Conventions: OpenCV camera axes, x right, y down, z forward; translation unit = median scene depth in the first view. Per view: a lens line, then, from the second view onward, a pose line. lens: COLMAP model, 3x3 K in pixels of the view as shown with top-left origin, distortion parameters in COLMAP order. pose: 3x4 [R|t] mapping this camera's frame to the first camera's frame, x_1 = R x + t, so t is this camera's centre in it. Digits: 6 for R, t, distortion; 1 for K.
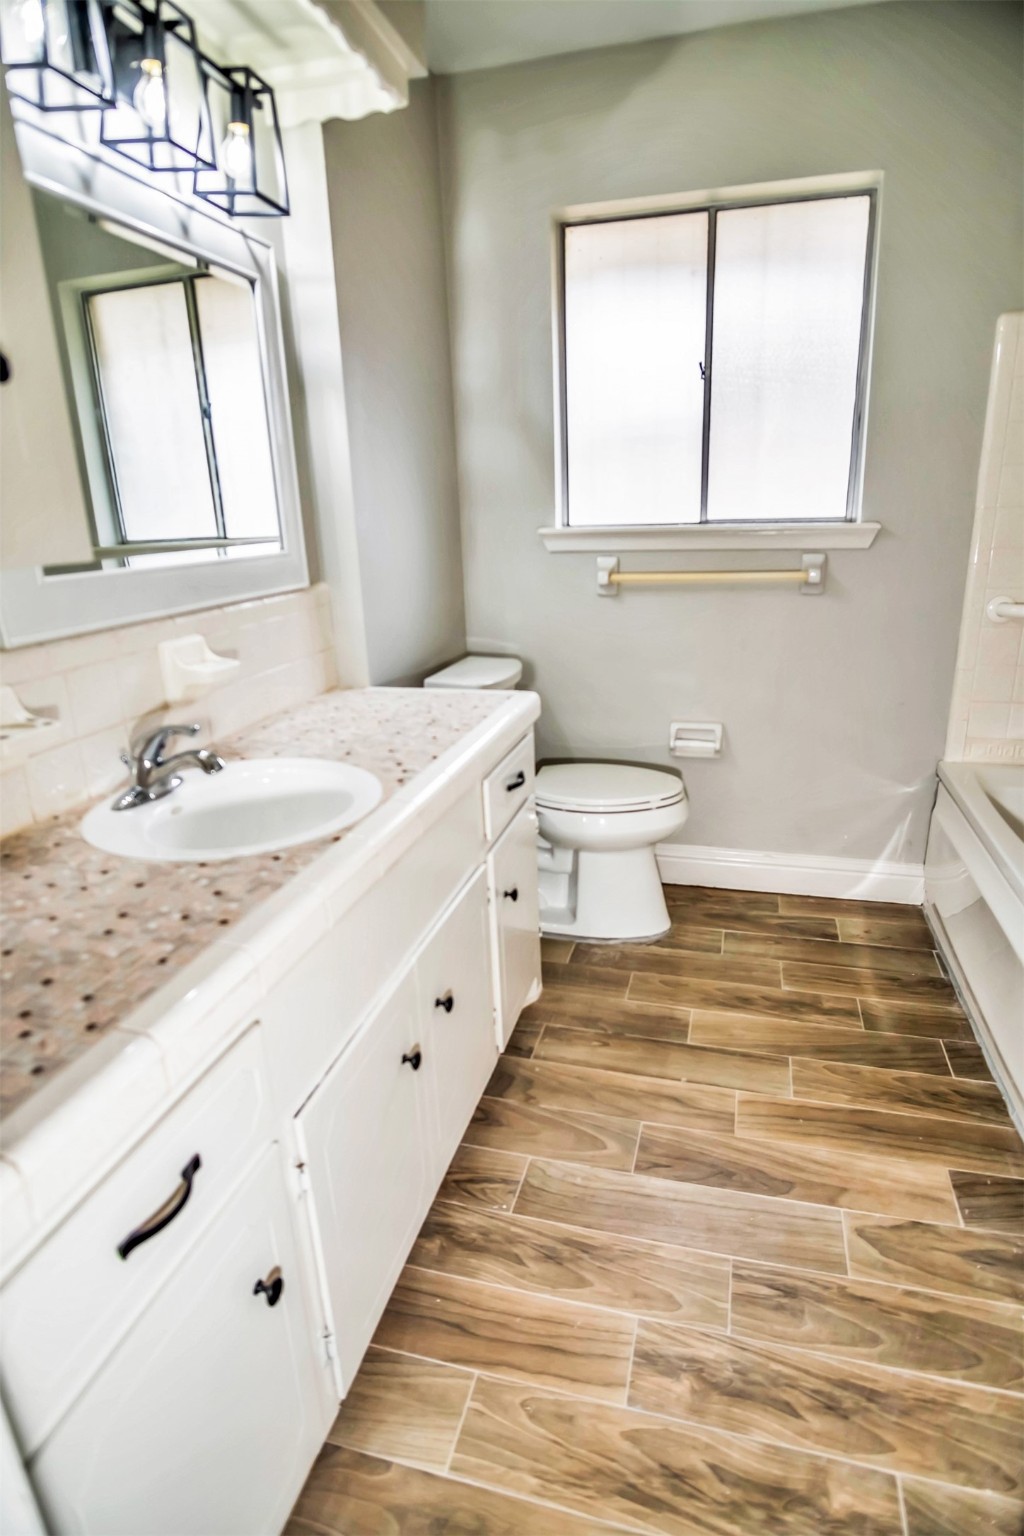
lens RADIAL K [[819.2, 0, 511.1], [0, 819.2, 771.3], [0, 0, 1]] dist [-0.026816, 0.004369]
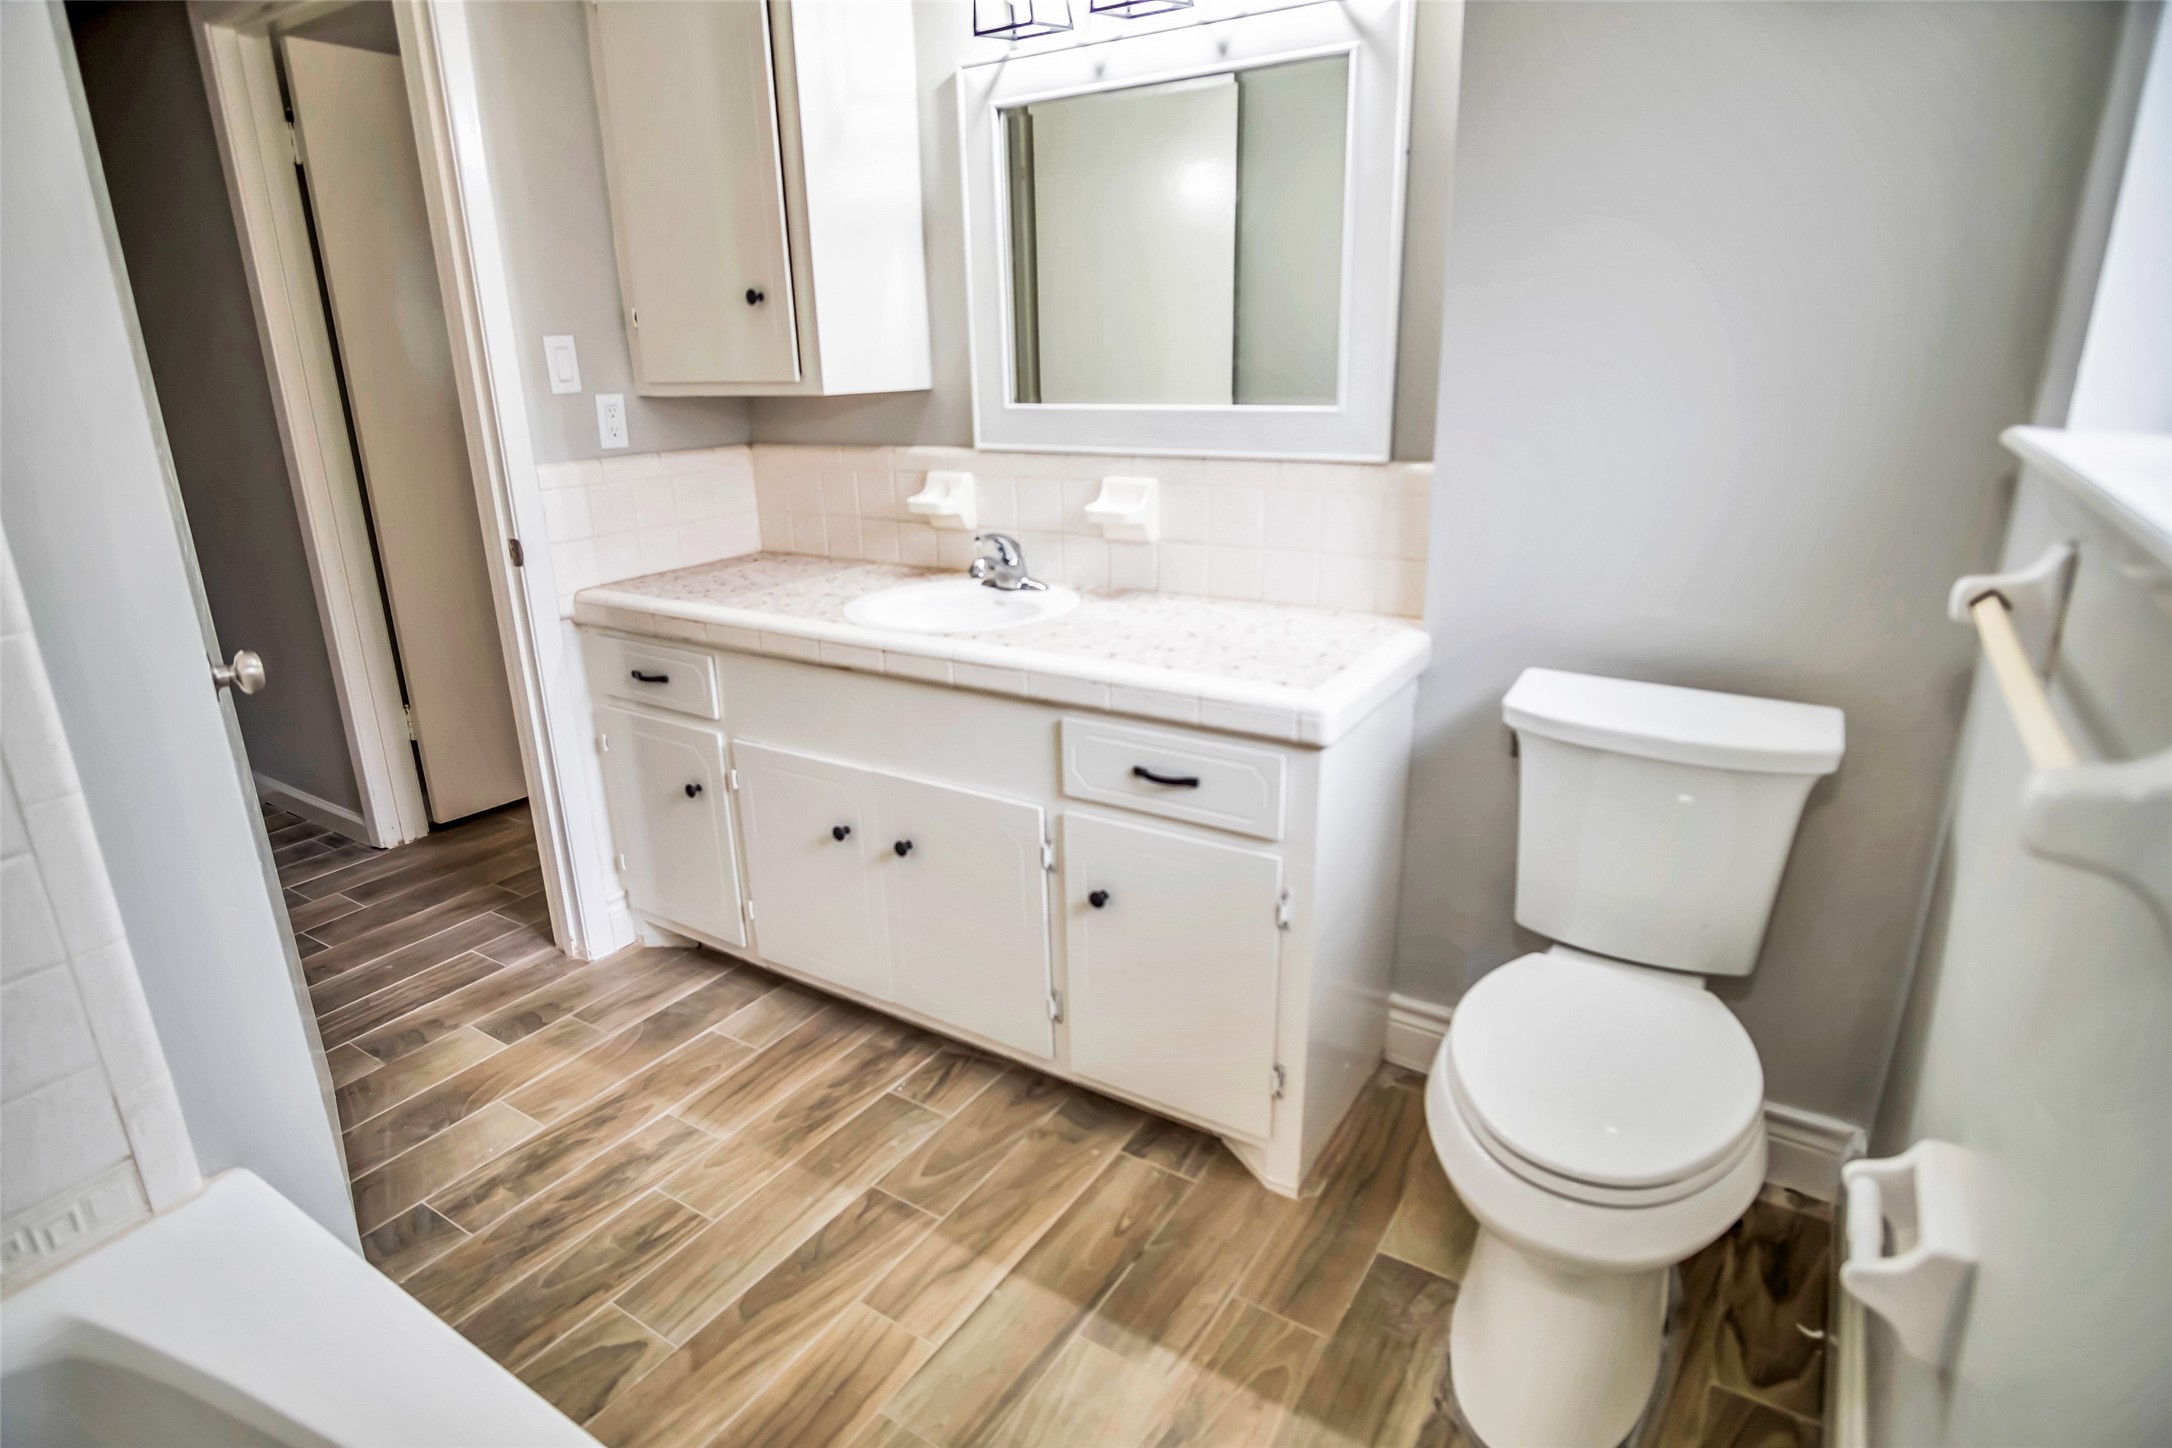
lens RADIAL K [[1158.4, 0, 1086.0], [0, 1158.4, 724.0], [0, 0, 1]] dist [-0.026816, 0.004369]
pose [[-0.291946, 0.334869, -0.895896, 1.101925], [-0.258993, 0.874028, 0.411093, -0.511050], [0.920701, 0.352048, -0.168441, 1.387460]]
